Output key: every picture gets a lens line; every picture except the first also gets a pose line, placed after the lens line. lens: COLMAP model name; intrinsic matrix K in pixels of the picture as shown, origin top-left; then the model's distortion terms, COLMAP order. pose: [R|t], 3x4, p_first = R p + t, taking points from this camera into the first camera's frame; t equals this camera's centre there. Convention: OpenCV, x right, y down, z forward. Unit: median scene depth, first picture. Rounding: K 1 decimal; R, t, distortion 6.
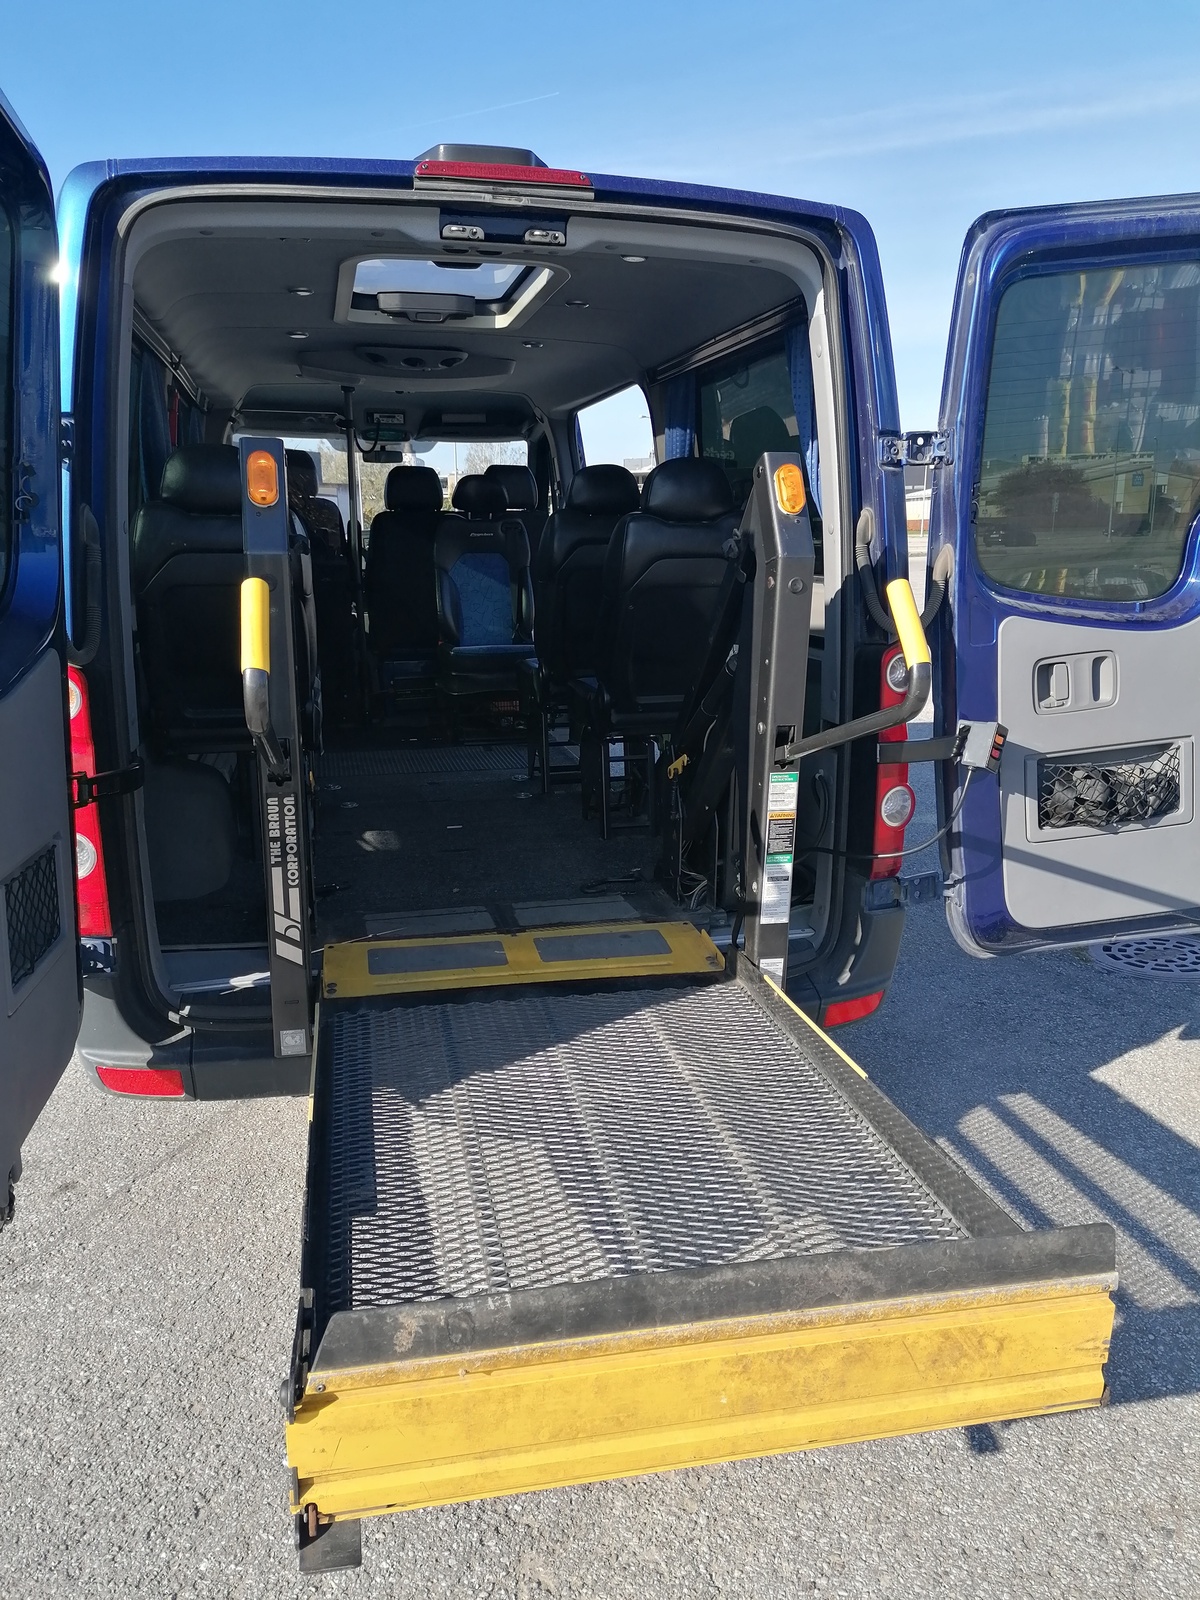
lens RADIAL K [[1199.3, 0, 604.9], [0, 1199.3, 793.6], [0, 0, 1]] dist [0.093601, -0.109432]
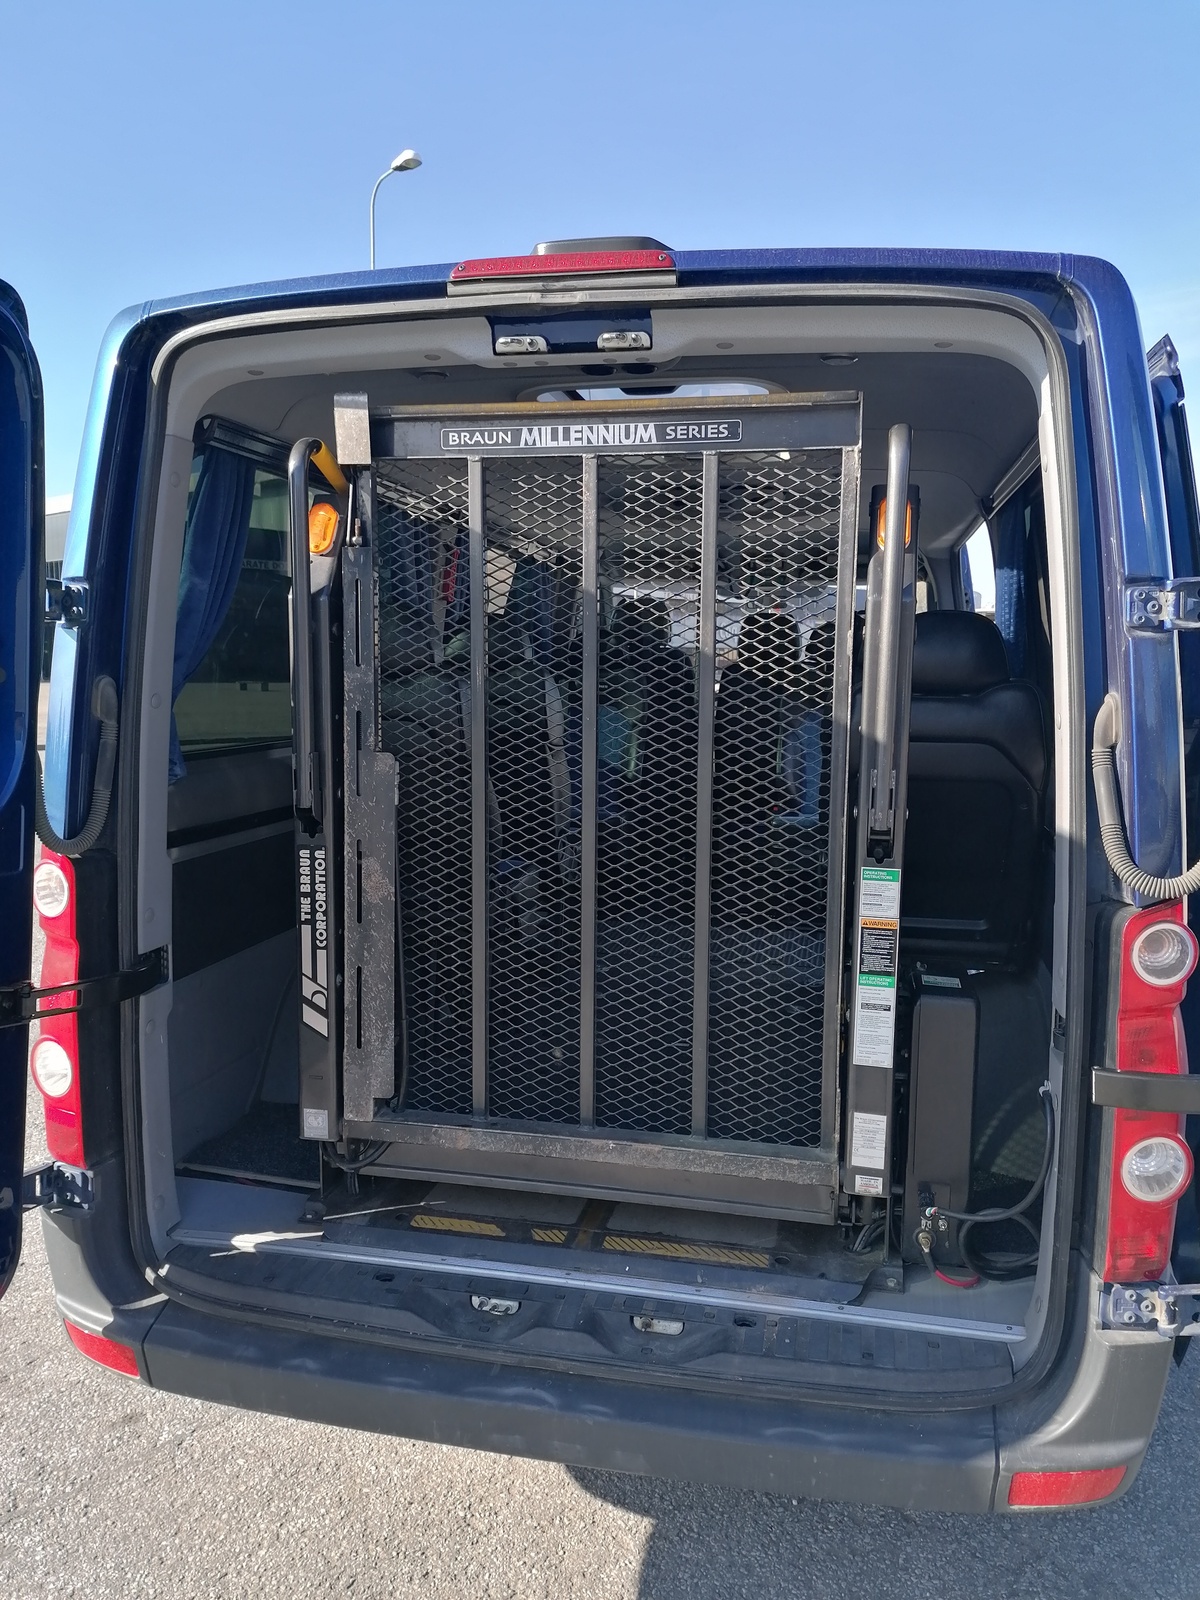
lens RADIAL K [[1199.3, 0, 611.6], [0, 1199.3, 792.7], [0, 0, 1]] dist [0.093601, -0.109432]
pose [[0.906781, 0.058986, -0.417455, 0.249727], [-0.103504, 0.991007, -0.084801, -0.101004], [0.408699, 0.120104, 0.904732, 0.311523]]
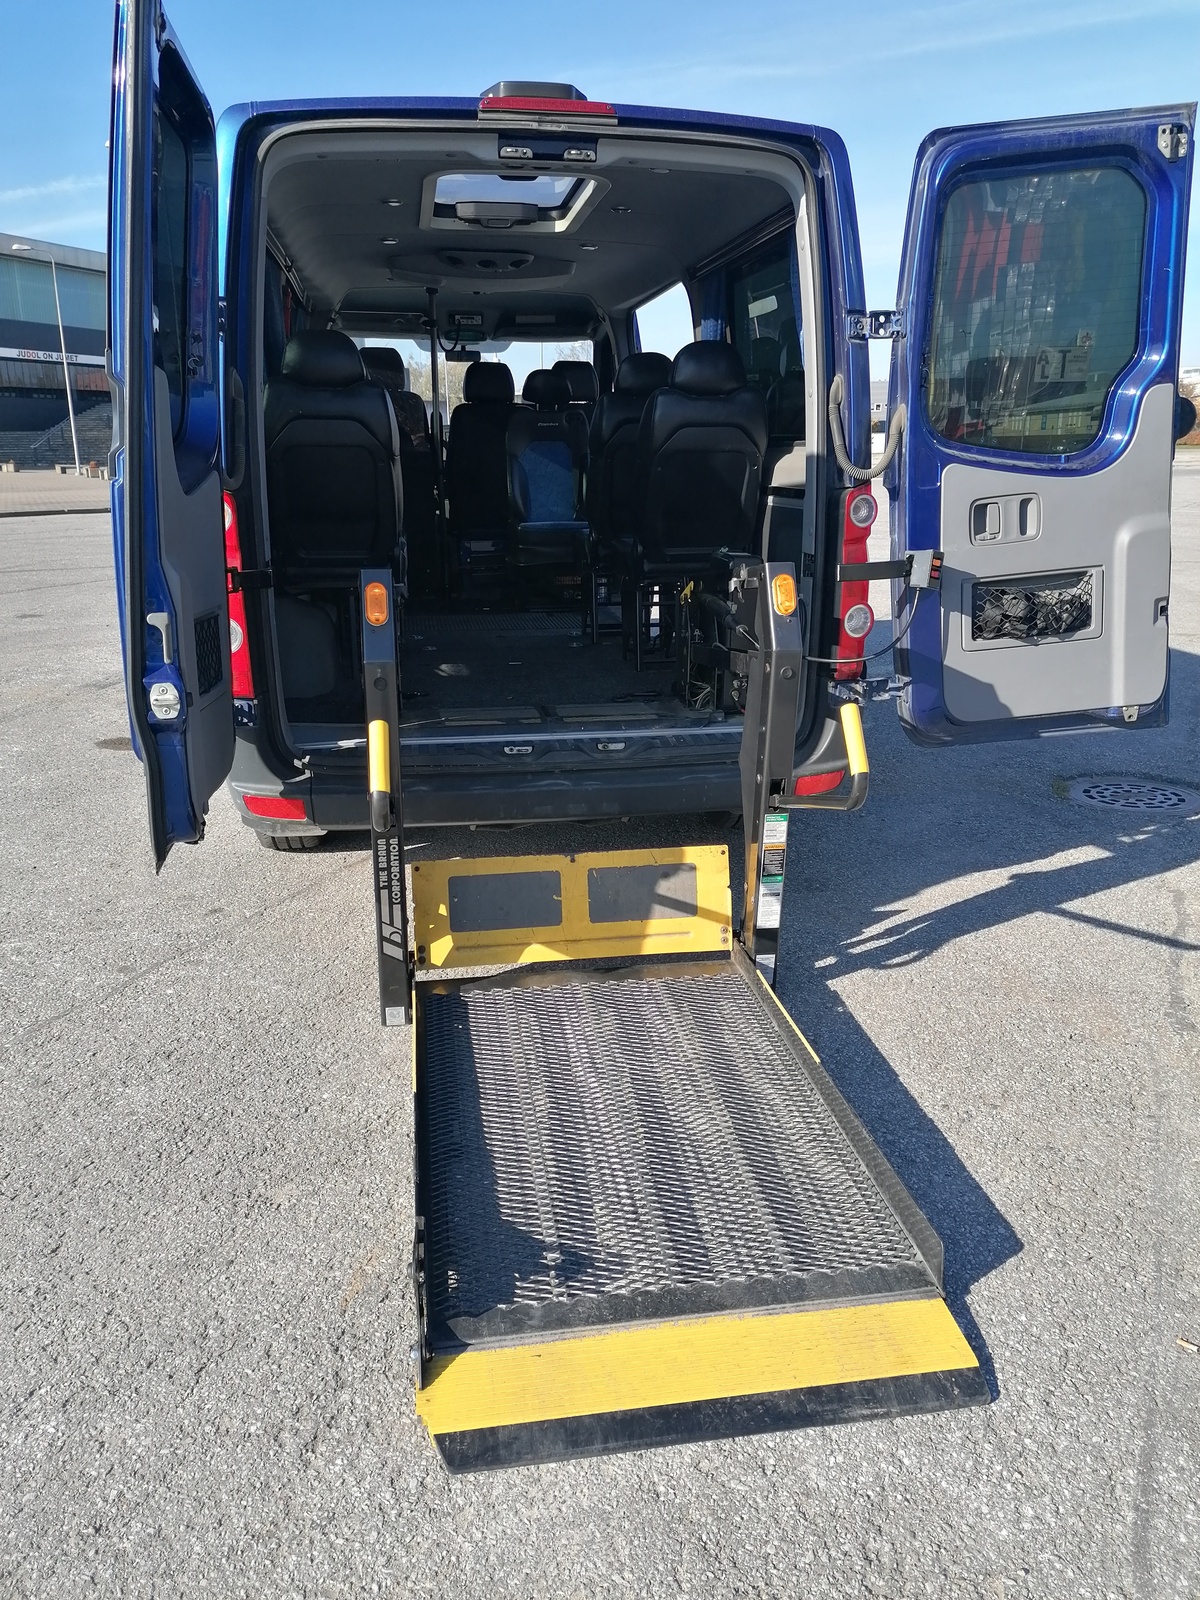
lens RADIAL K [[1199.3, 0, 599.5], [0, 1199.3, 799.5], [0, 0, 1]] dist [0.093601, -0.109432]
pose [[0.997190, 0.022303, -0.071522, 0.070916], [-0.017599, 0.997681, 0.065748, 0.123152], [0.072823, -0.064305, 0.995270, -0.292980]]
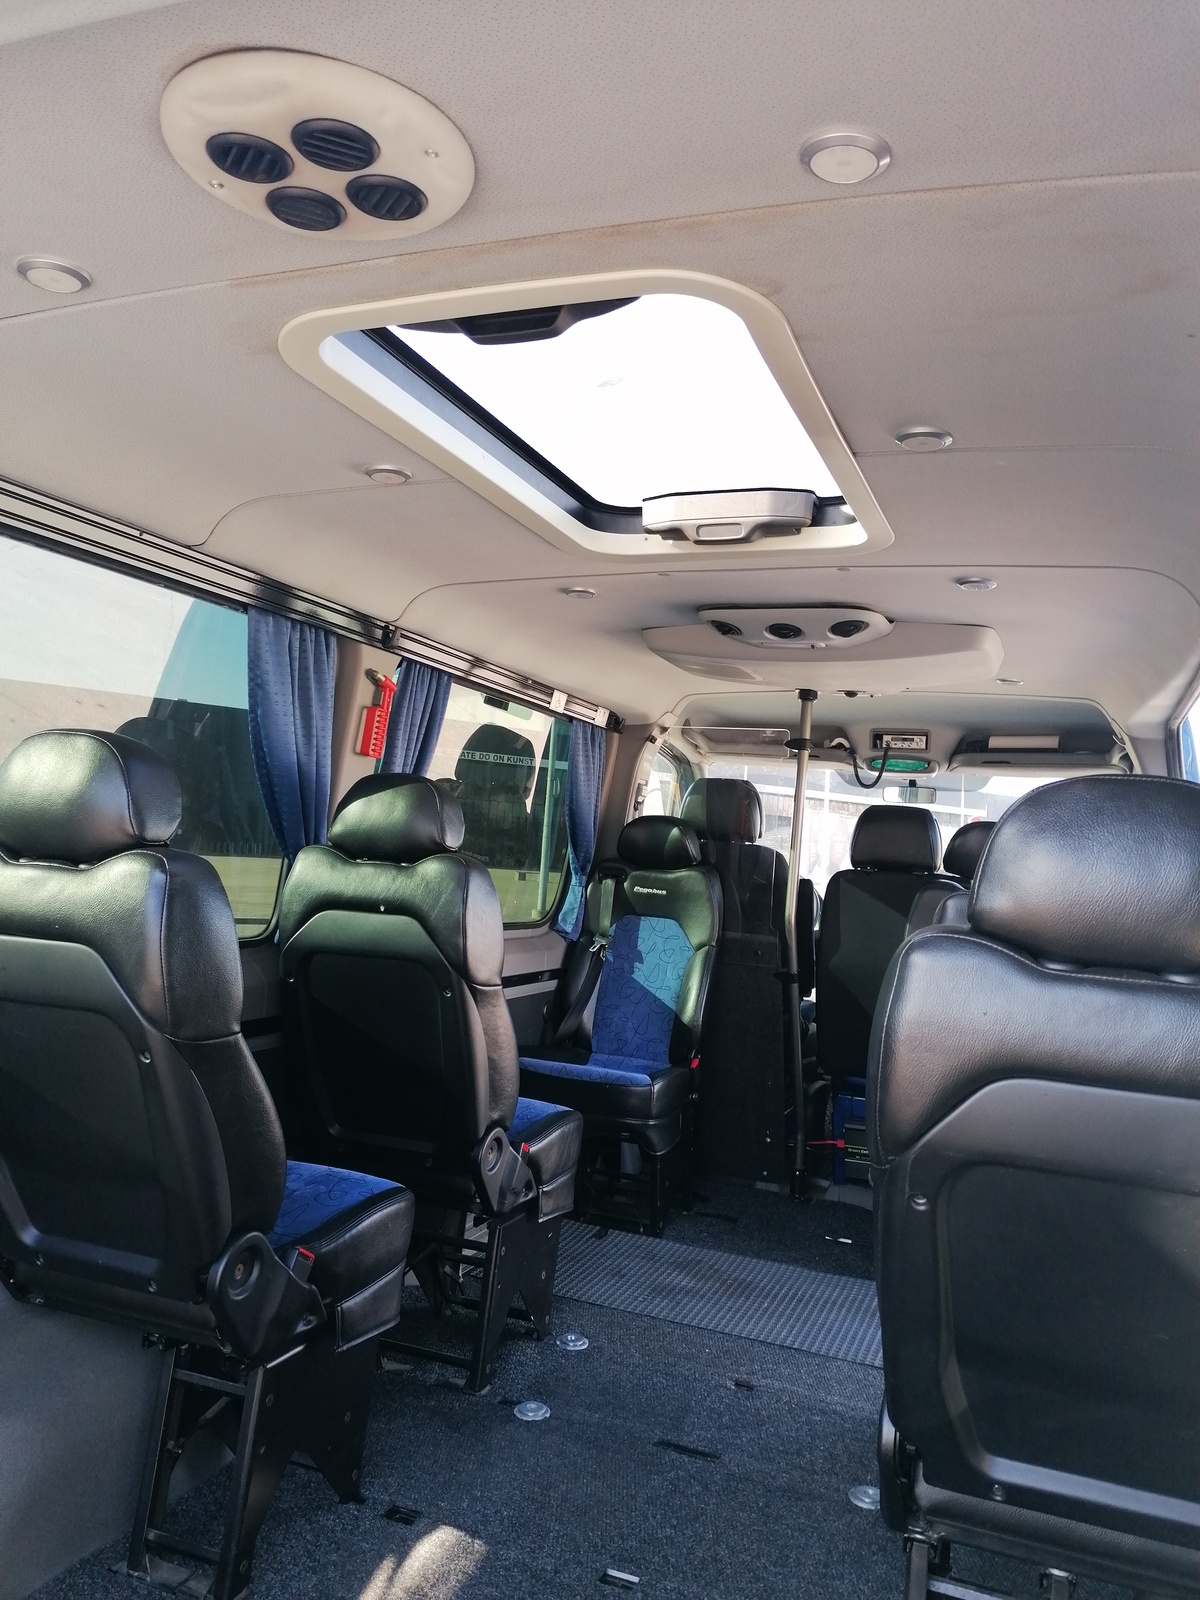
lens RADIAL K [[1199.3, 0, 593.6], [0, 1199.3, 783.6], [0, 0, 1]] dist [0.093601, -0.109432]
pose [[0.816971, 0.024555, -0.576155, 0.174240], [-0.188175, 0.955757, -0.226093, -0.218593], [0.545113, 0.293130, 0.785447, 0.829712]]
